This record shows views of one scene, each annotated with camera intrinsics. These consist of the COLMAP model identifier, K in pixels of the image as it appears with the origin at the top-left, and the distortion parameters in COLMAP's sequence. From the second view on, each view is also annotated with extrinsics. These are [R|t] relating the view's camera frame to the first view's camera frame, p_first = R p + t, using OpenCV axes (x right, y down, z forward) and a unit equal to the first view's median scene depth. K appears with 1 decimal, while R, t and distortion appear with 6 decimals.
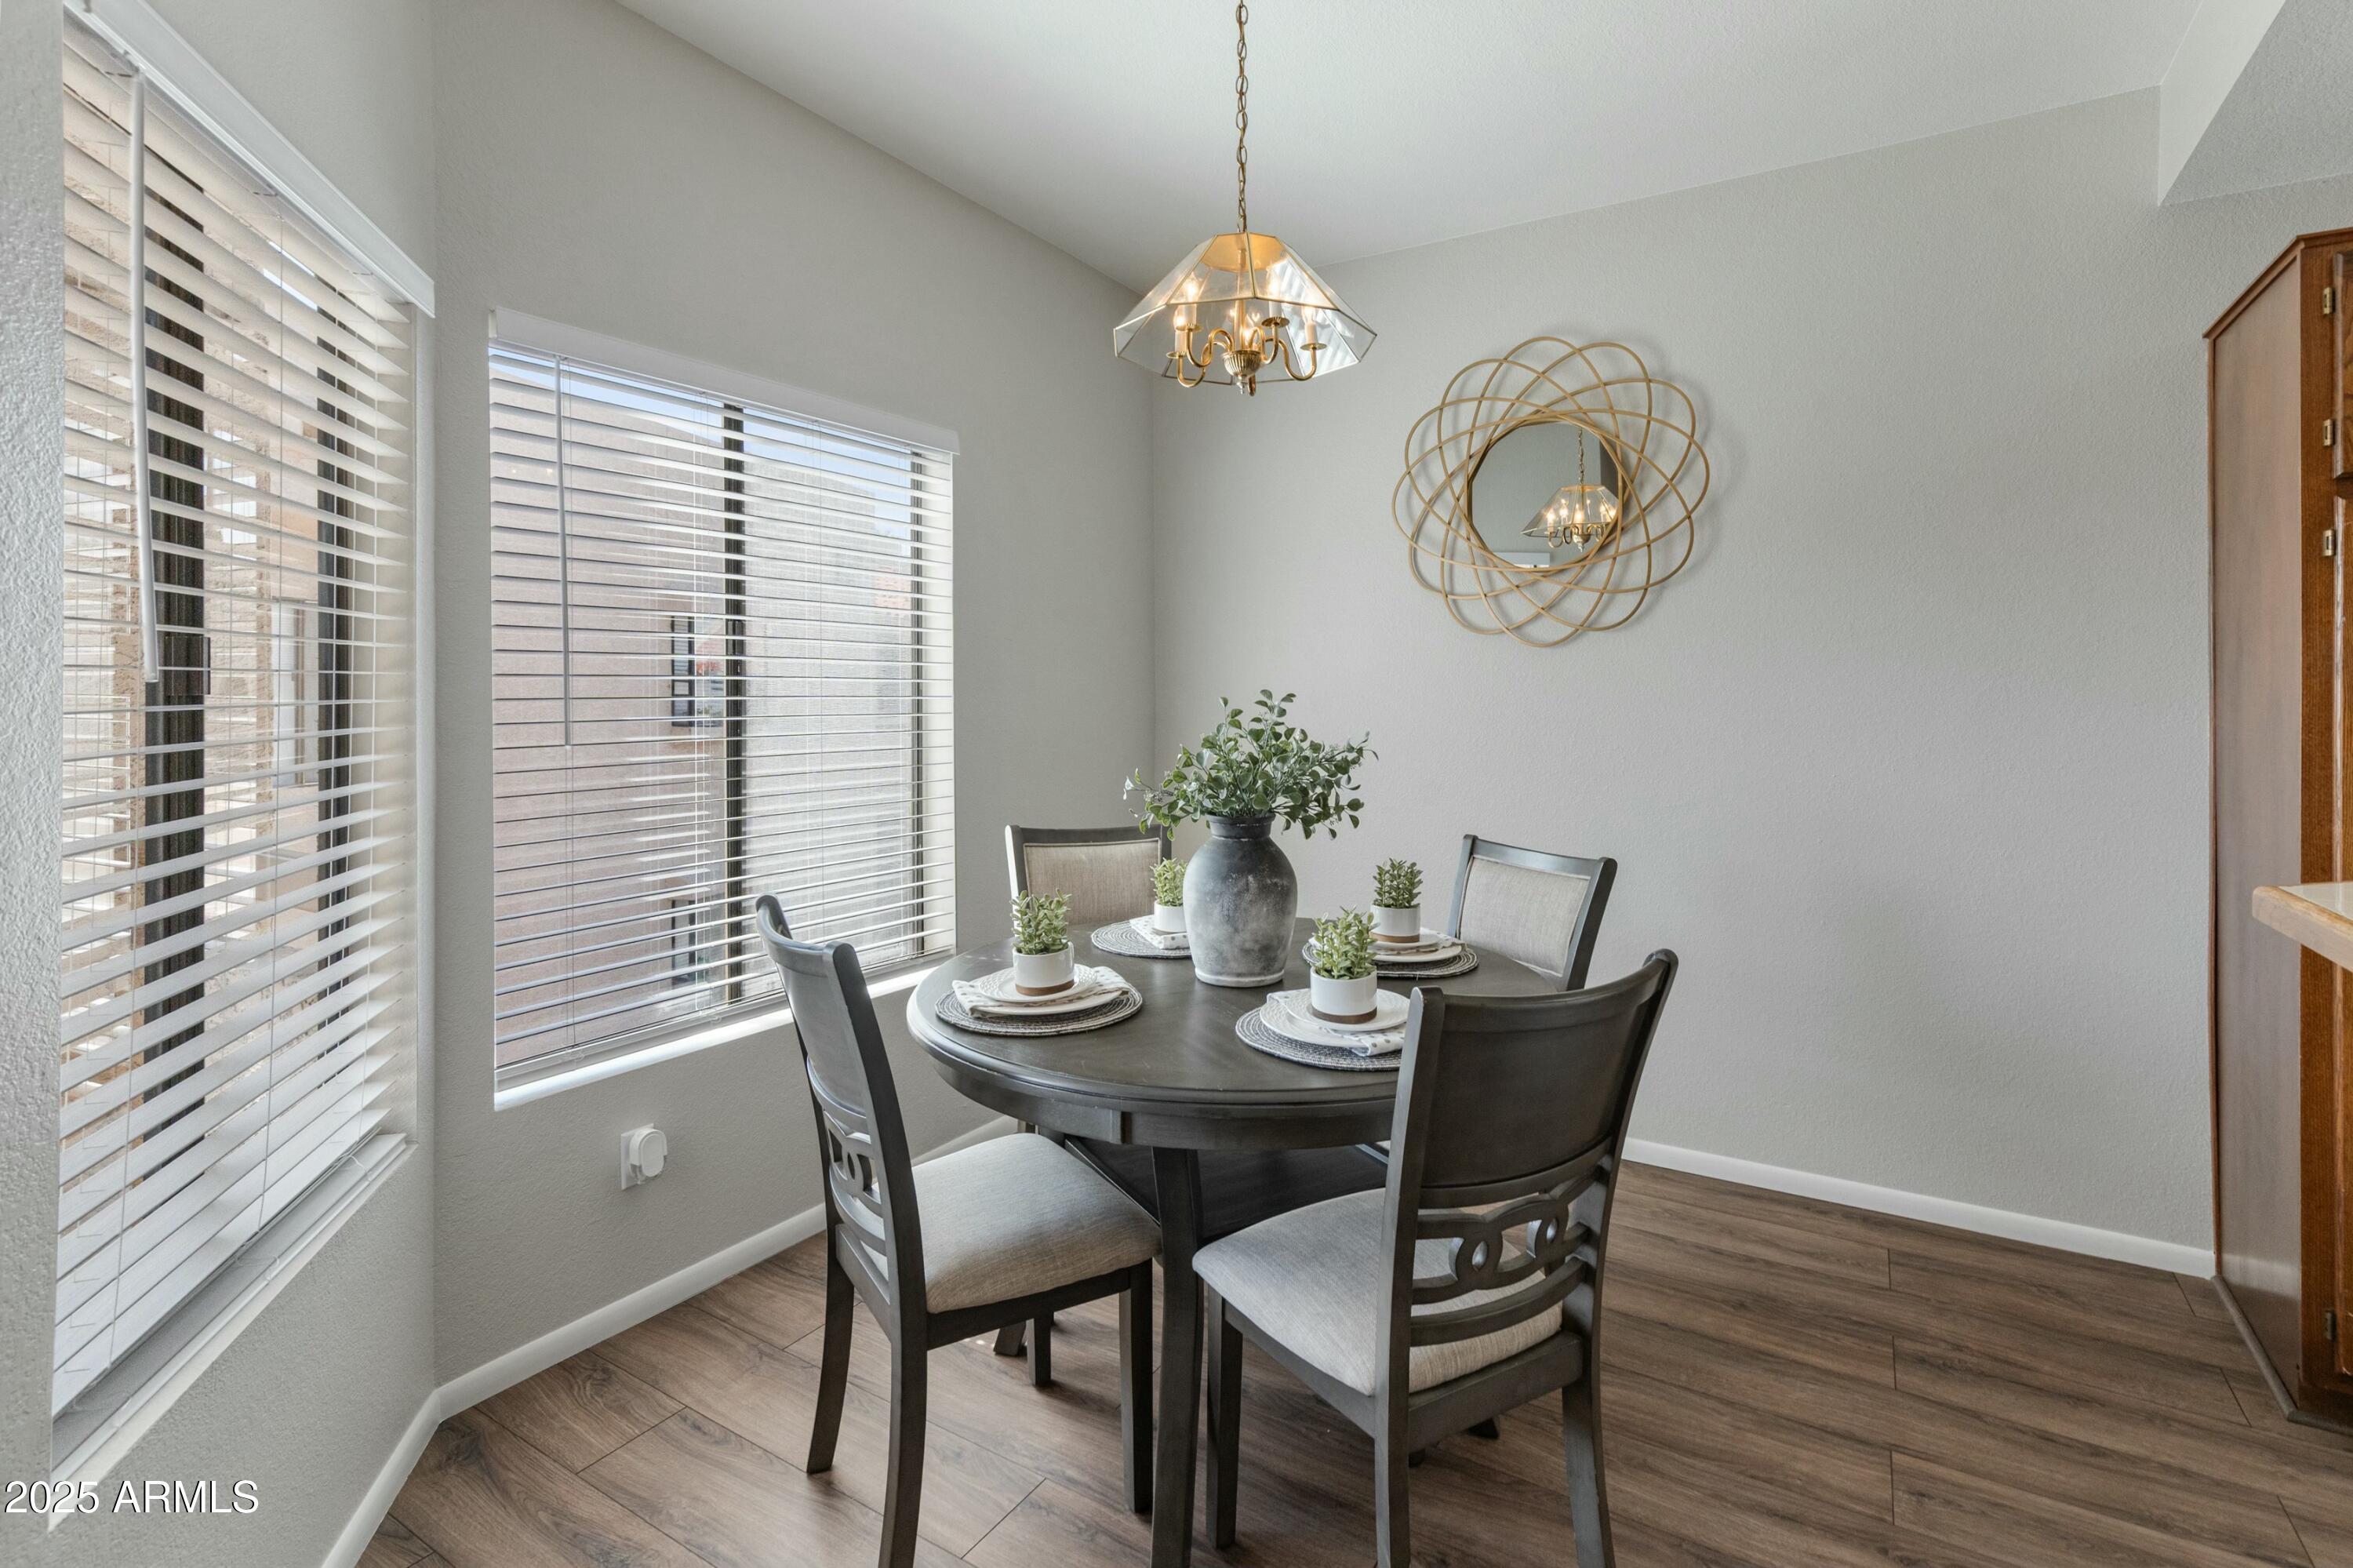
lens RADIAL K [[1099.1, 0, 1190.3], [0, 1099.1, 690.7], [0, 0, 1]] dist [0.002291, 0.000142]
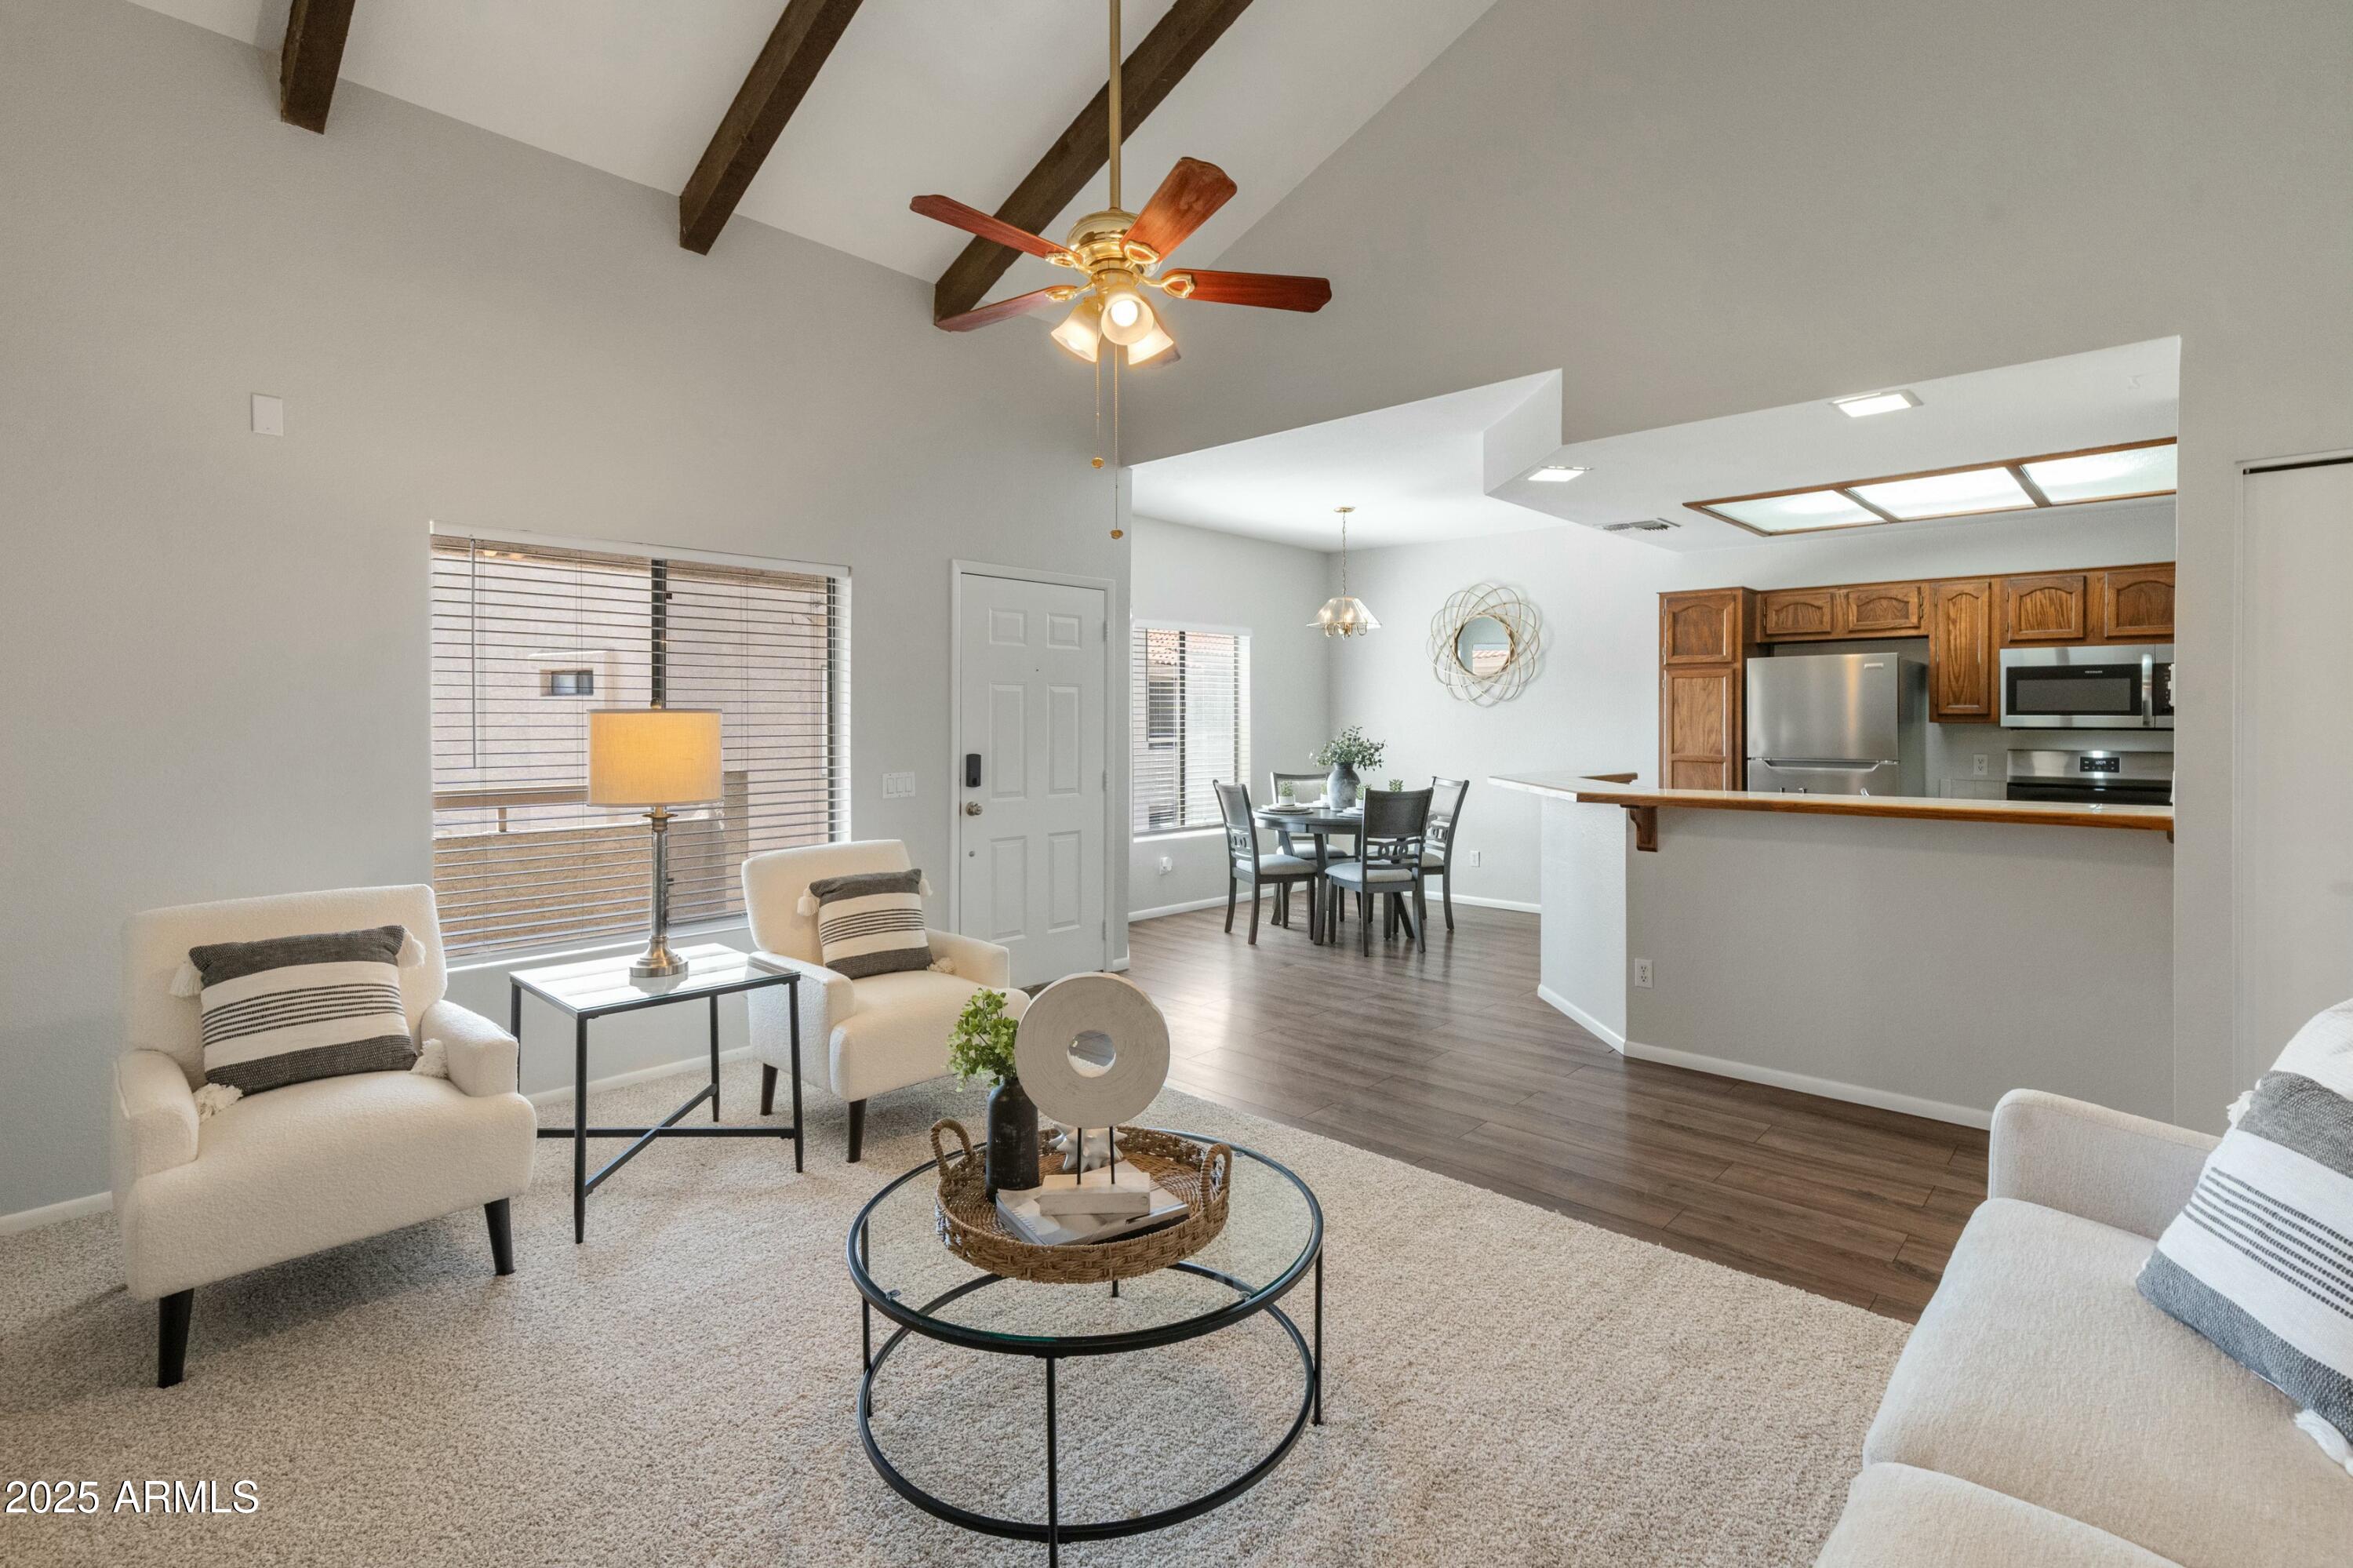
lens RADIAL K [[1091.3, 0, 1181.8], [0, 1091.3, 724.8], [0, 0, 1]] dist [0.004904, 0.000056]
pose [[0.978271, 0.001634, -0.207326, 0.246147], [0.000215, 0.999960, 0.008898, -0.032814], [0.207332, -0.008750, 0.978231, -2.320458]]
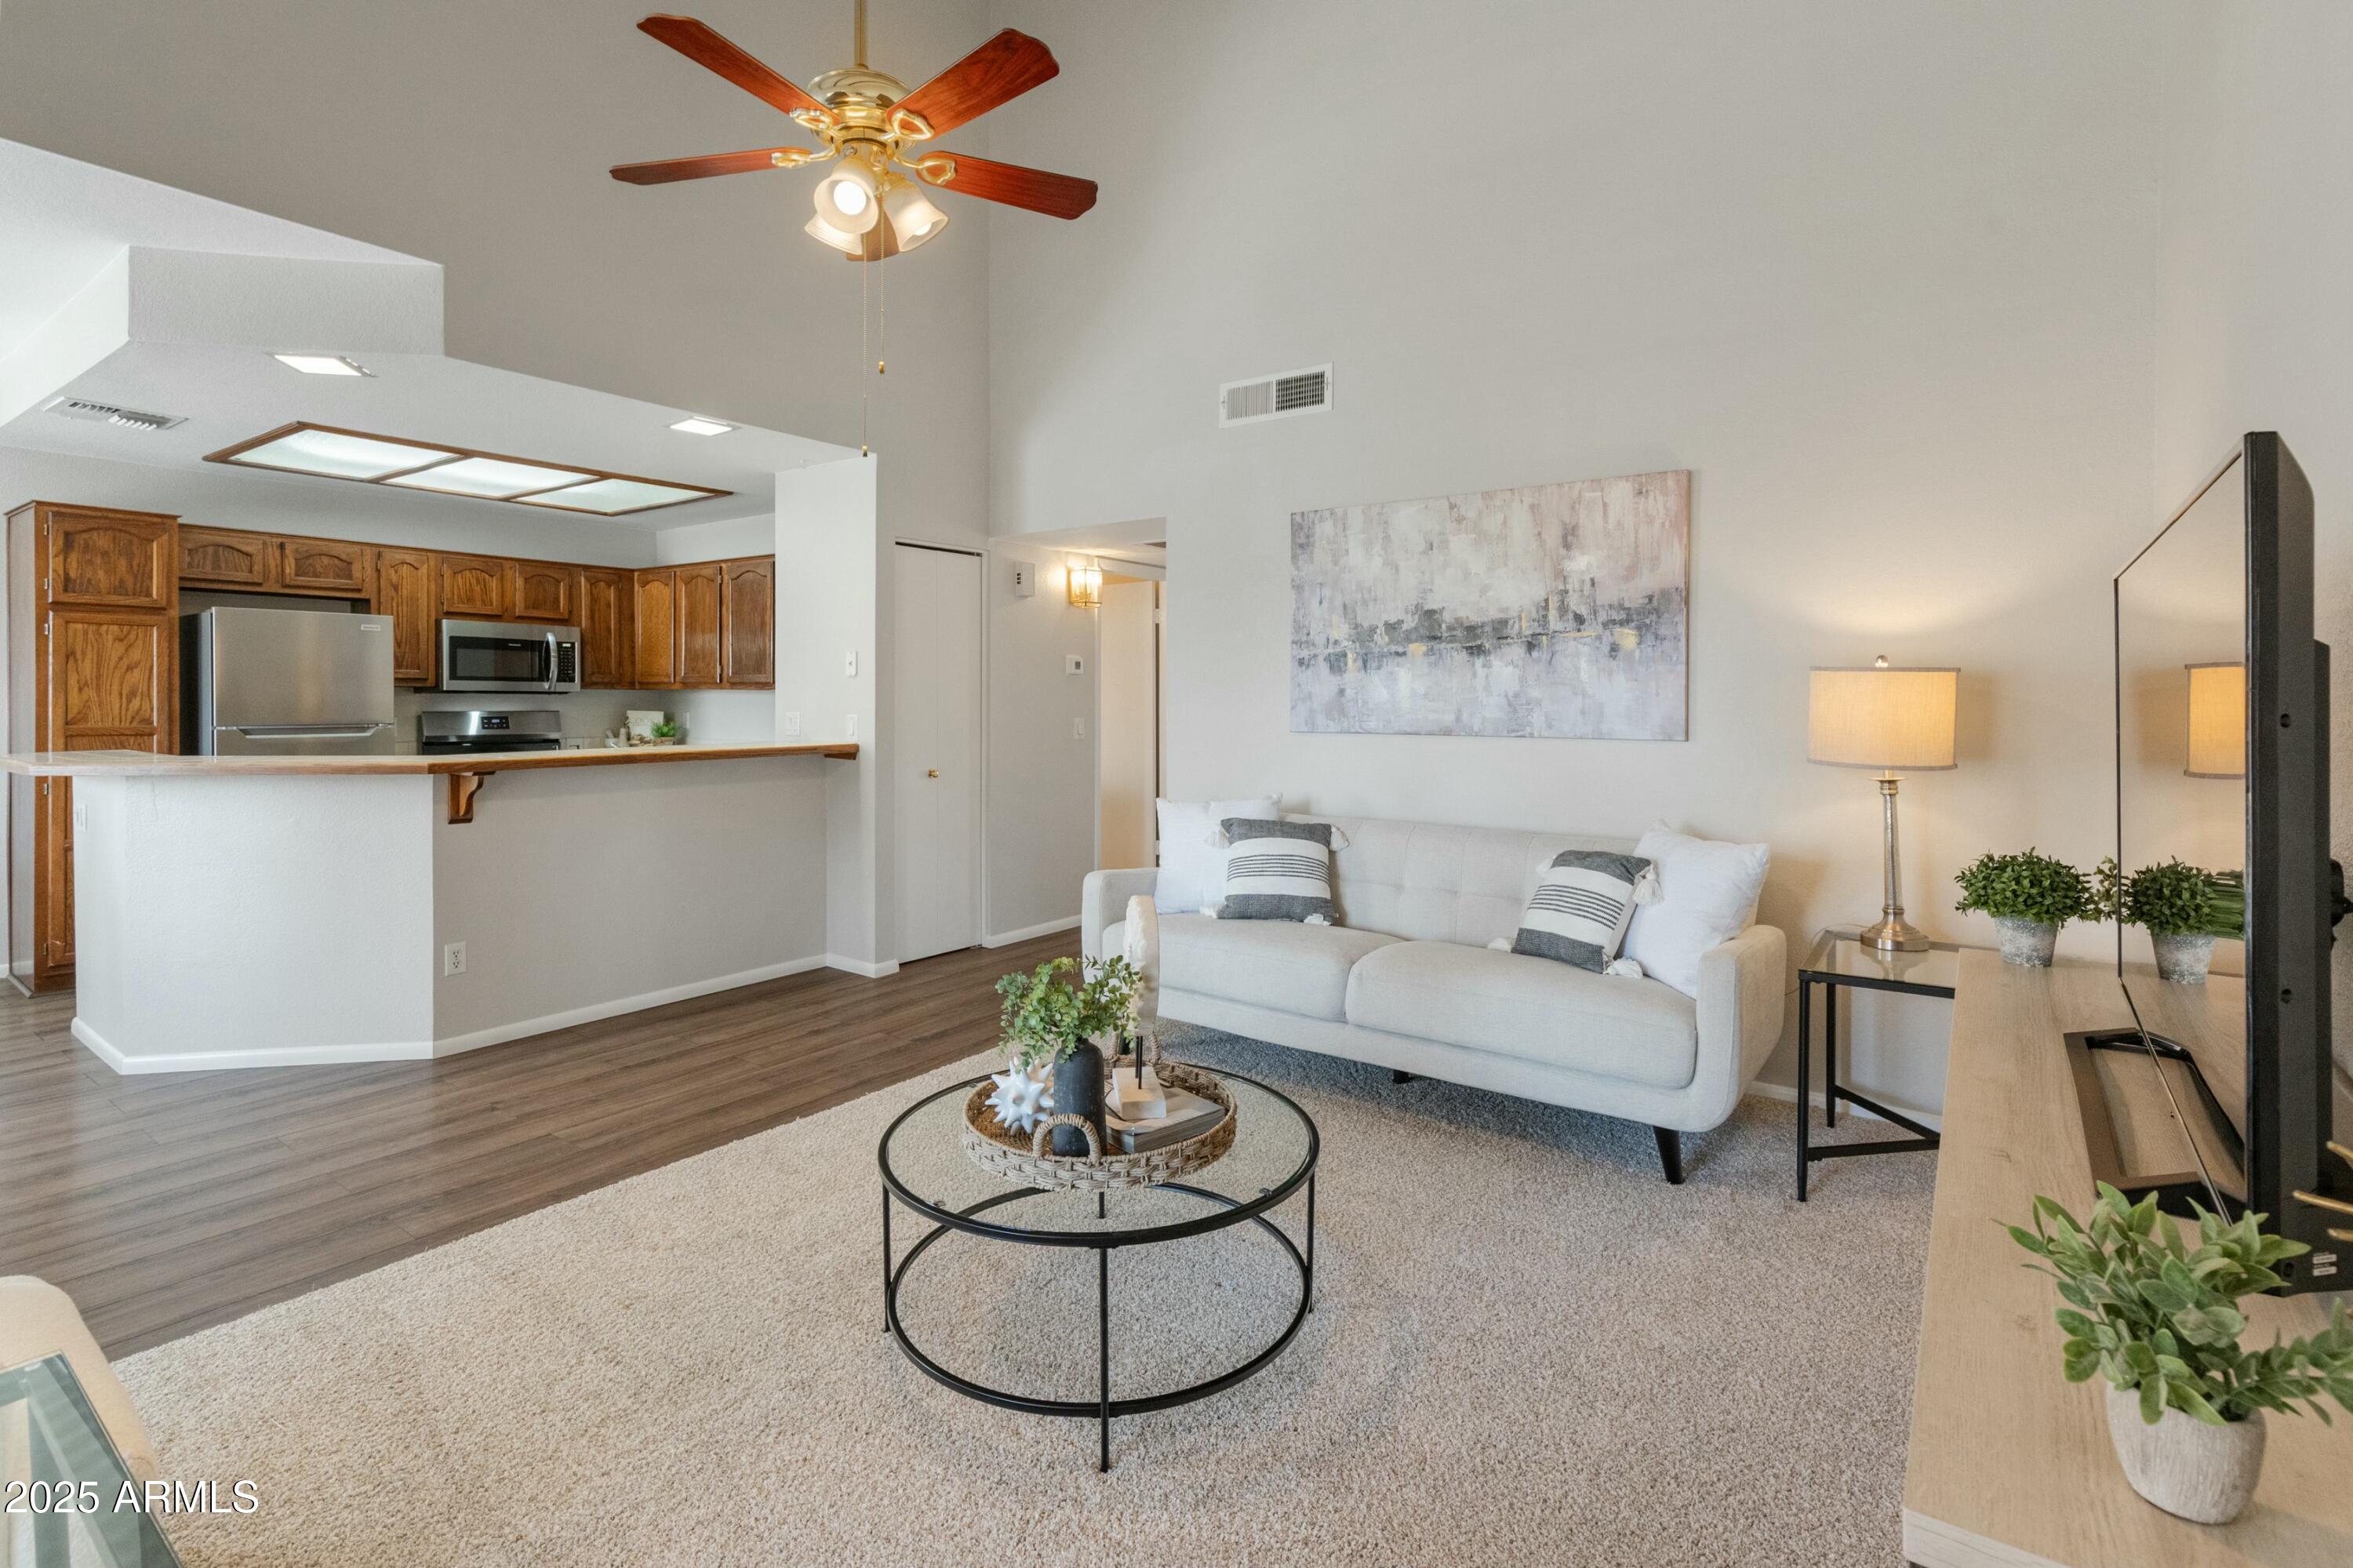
lens RADIAL K [[1105.7, 0, 1193.6], [0, 1105.7, 705.7], [0, 0, 1]] dist [0.014621, -0.000505]
pose [[0.081863, -0.006409, 0.996623, -1.099804], [-0.008530, 0.999938, 0.007131, -0.002660], [-0.996607, -0.009085, 0.081804, -1.545469]]
